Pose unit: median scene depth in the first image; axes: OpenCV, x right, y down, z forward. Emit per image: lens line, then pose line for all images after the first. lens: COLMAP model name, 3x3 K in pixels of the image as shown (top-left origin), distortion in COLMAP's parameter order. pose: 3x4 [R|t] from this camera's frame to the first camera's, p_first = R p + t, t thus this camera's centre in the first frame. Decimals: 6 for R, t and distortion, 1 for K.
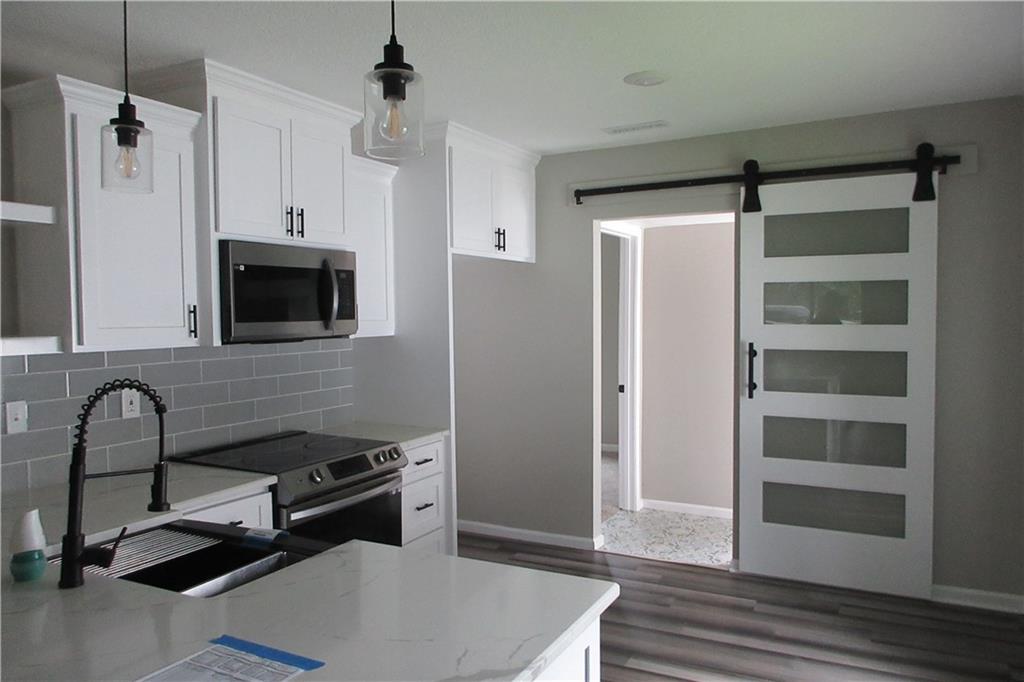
lens RADIAL K [[748.0, 0, 509.5], [0, 748.0, 343.3], [0, 0, 1]] dist [-0.015195, 0.008306]
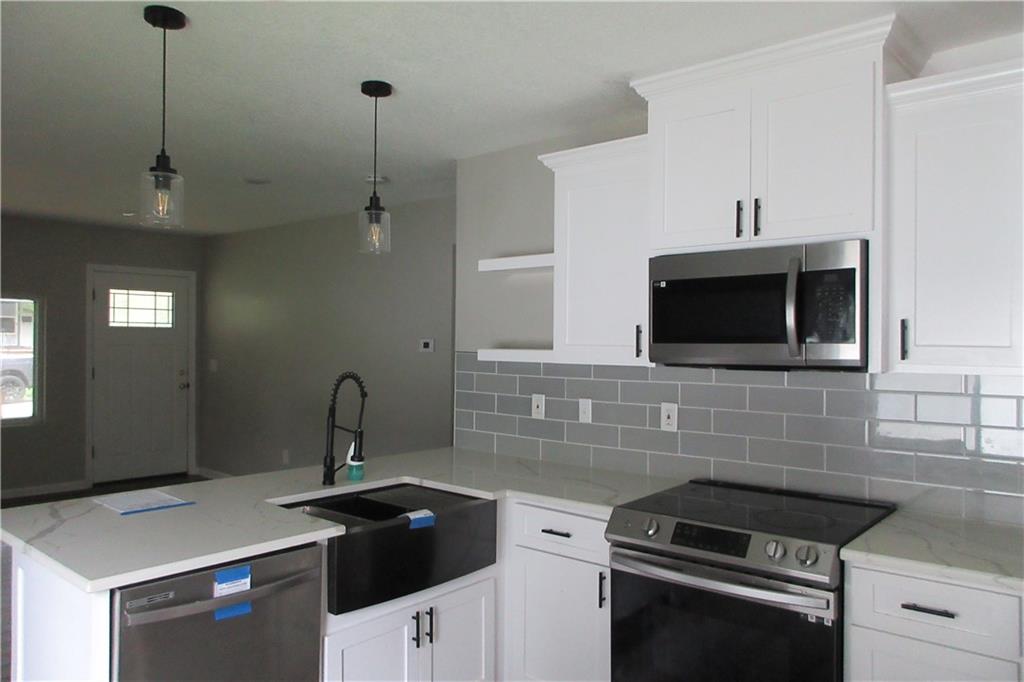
lens RADIAL K [[748.0, 0, 509.5], [0, 748.0, 343.3], [0, 0, 1]] dist [-0.015195, 0.008306]
pose [[-0.234413, 0.011724, -0.972066, 0.630857], [-0.046913, 0.998626, 0.023357, -0.043107], [0.971005, 0.051077, -0.233541, 1.104213]]
